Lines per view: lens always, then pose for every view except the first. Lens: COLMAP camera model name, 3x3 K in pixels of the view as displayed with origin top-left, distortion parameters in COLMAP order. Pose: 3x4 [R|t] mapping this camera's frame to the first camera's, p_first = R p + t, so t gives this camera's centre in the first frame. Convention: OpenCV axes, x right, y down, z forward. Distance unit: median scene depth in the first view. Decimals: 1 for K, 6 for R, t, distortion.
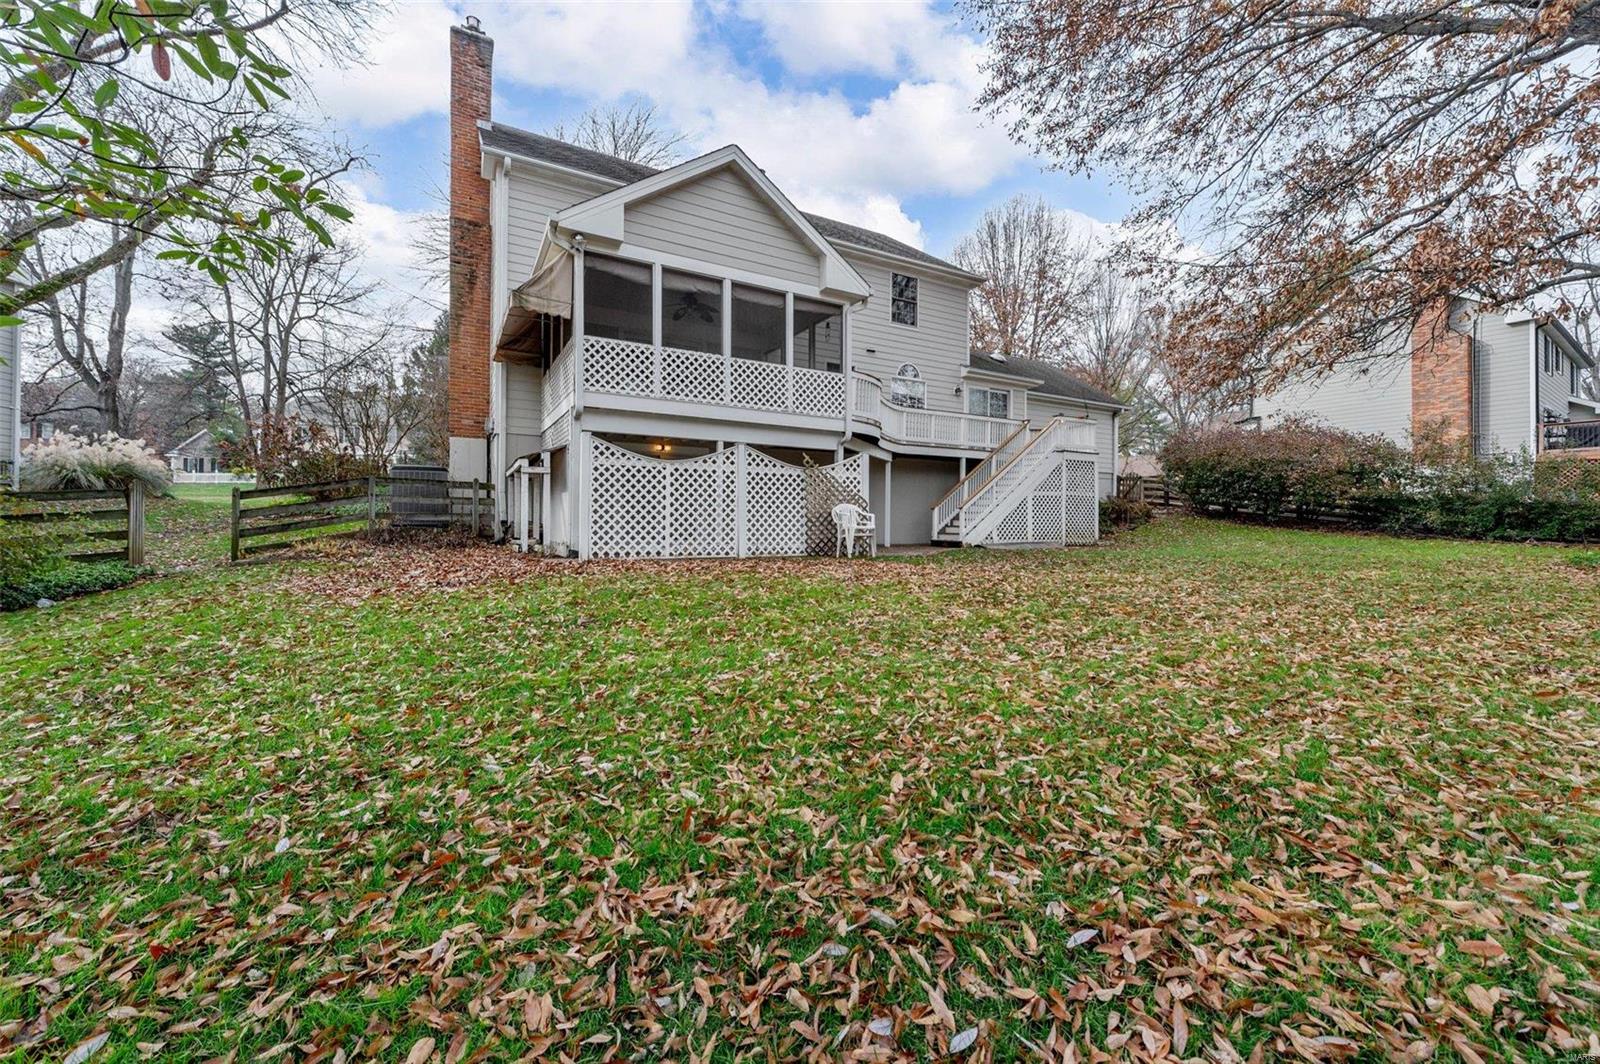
lens RADIAL K [[645.7, 0, 798.2], [0, 645.7, 533.2], [0, 0, 1]] dist [0.002014, -0.000024]
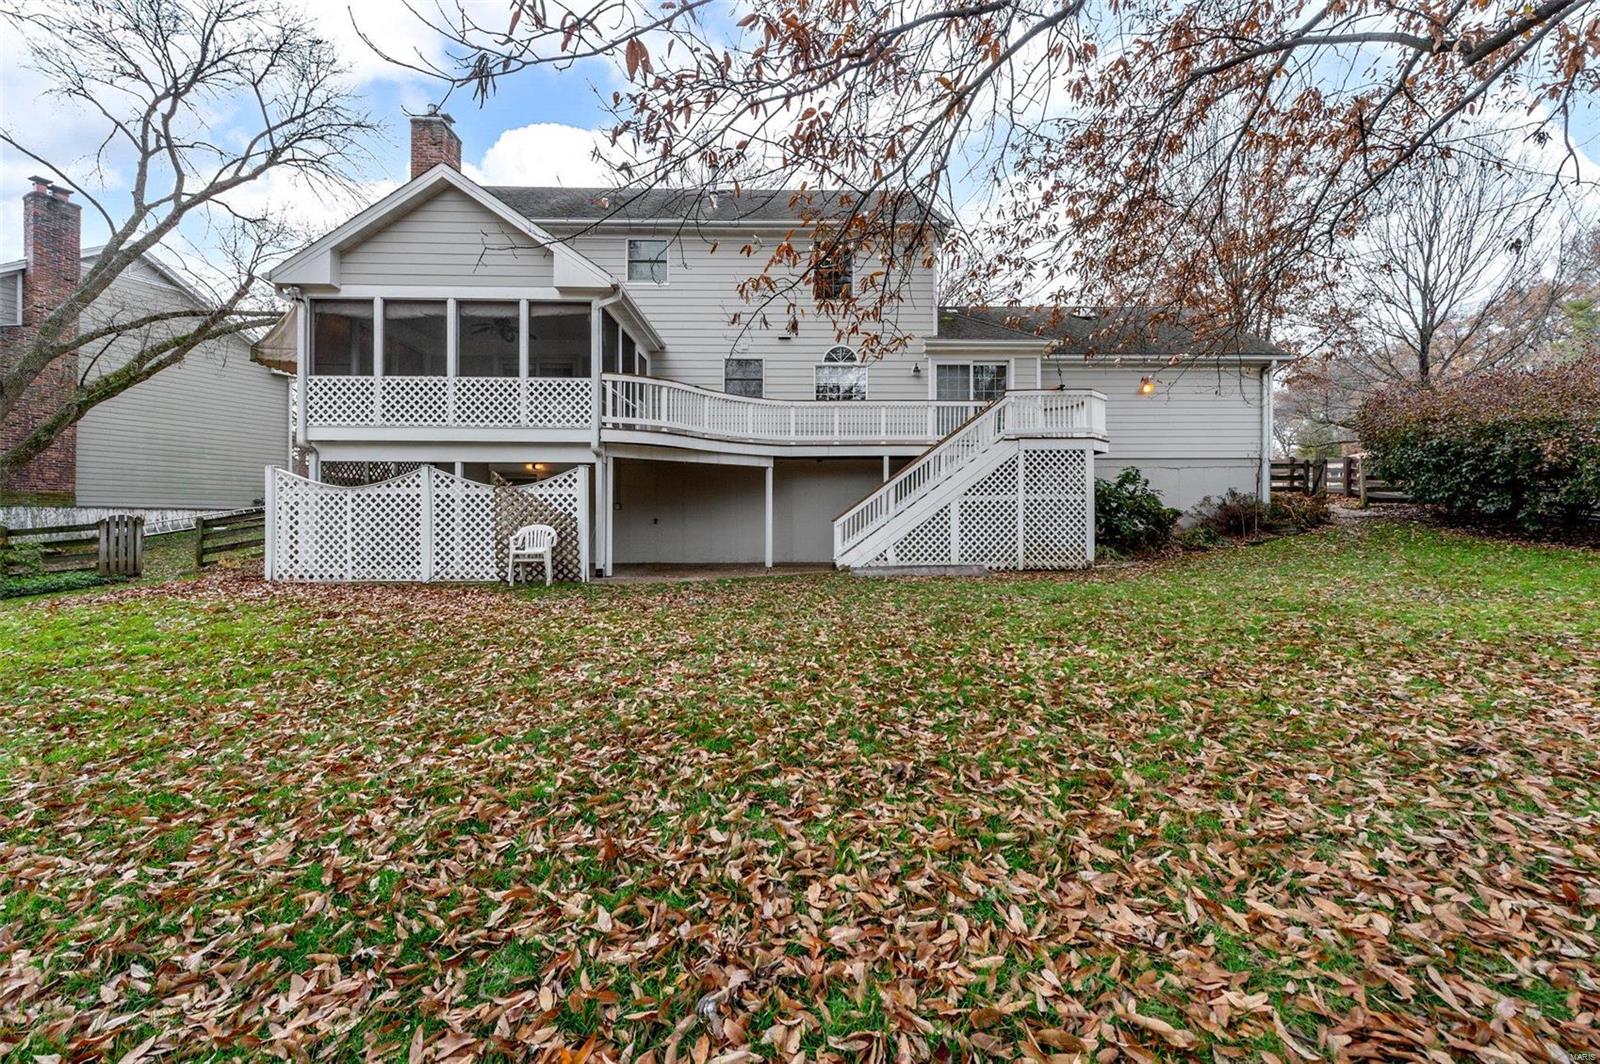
lens RADIAL K [[645.7, 0, 799.6], [0, 645.7, 527.3], [0, 0, 1]] dist [0.002014, -0.000024]
pose [[0.877822, -0.005198, -0.478958, 0.836446], [0.000534, 0.999951, -0.009874, -0.033553], [0.478986, 0.008412, 0.877782, 0.393022]]
